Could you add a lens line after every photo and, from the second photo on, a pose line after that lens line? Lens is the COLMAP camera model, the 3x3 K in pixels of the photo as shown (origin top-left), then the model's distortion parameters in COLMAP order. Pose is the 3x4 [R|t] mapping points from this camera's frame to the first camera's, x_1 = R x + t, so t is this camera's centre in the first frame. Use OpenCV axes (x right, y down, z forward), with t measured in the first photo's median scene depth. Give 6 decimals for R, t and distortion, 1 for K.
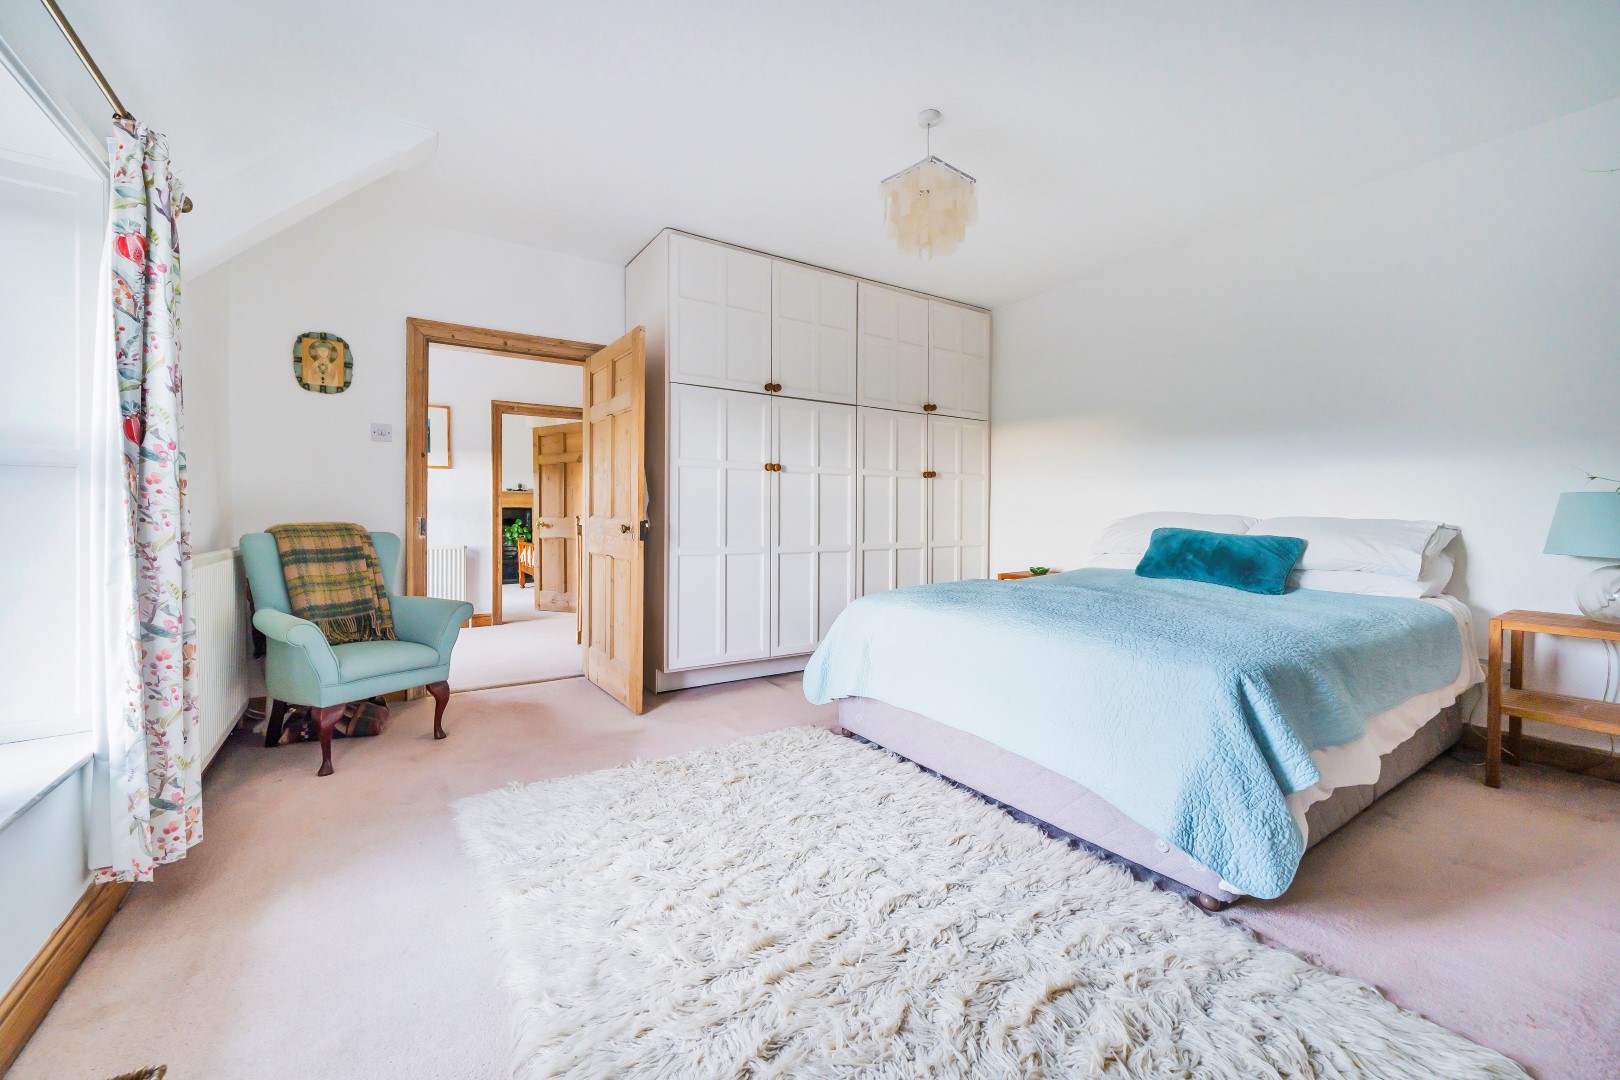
lens RADIAL K [[635.9, 0, 807.1], [0, 635.9, 531.9], [0, 0, 1]] dist [-0.000226, -0.000001]
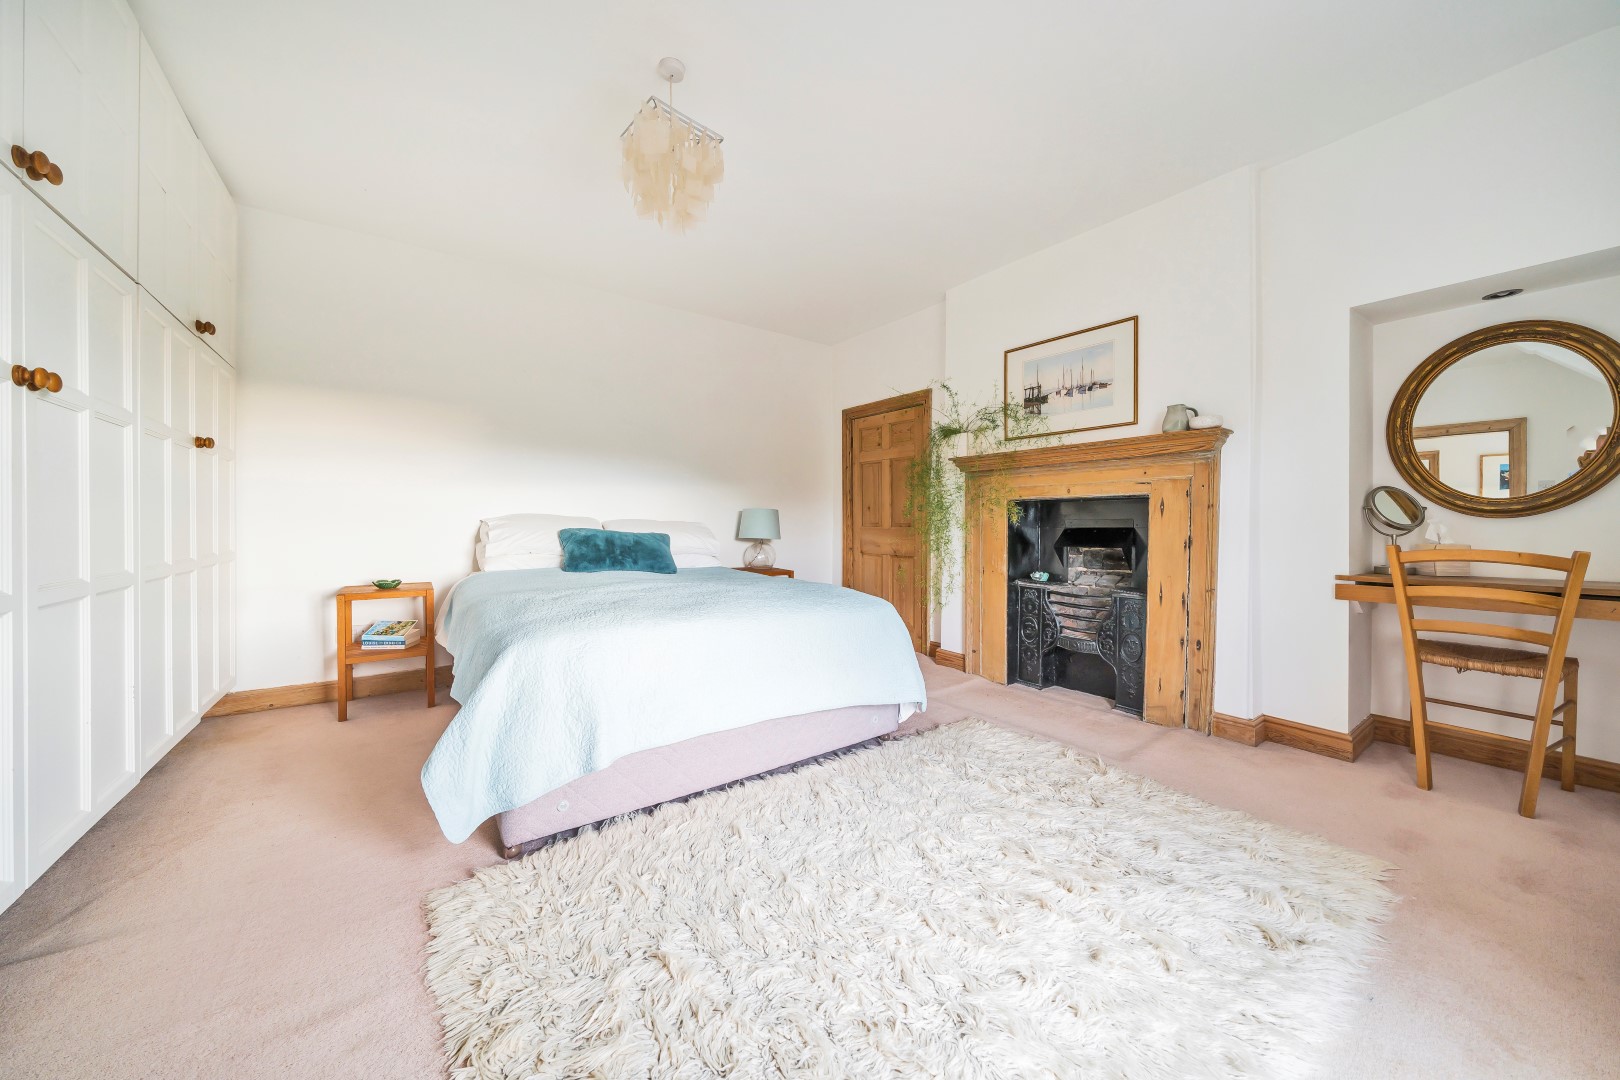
lens RADIAL K [[539.3, 0, 807.7], [0, 539.3, 526.7], [0, 0, 1]] dist [-0.000362, -0.000008]
pose [[-0.048098, -0.011778, 0.998773, -0.511794], [0.018754, 0.999744, 0.012692, -0.015376], [-0.998667, 0.019342, -0.047864, 0.755971]]
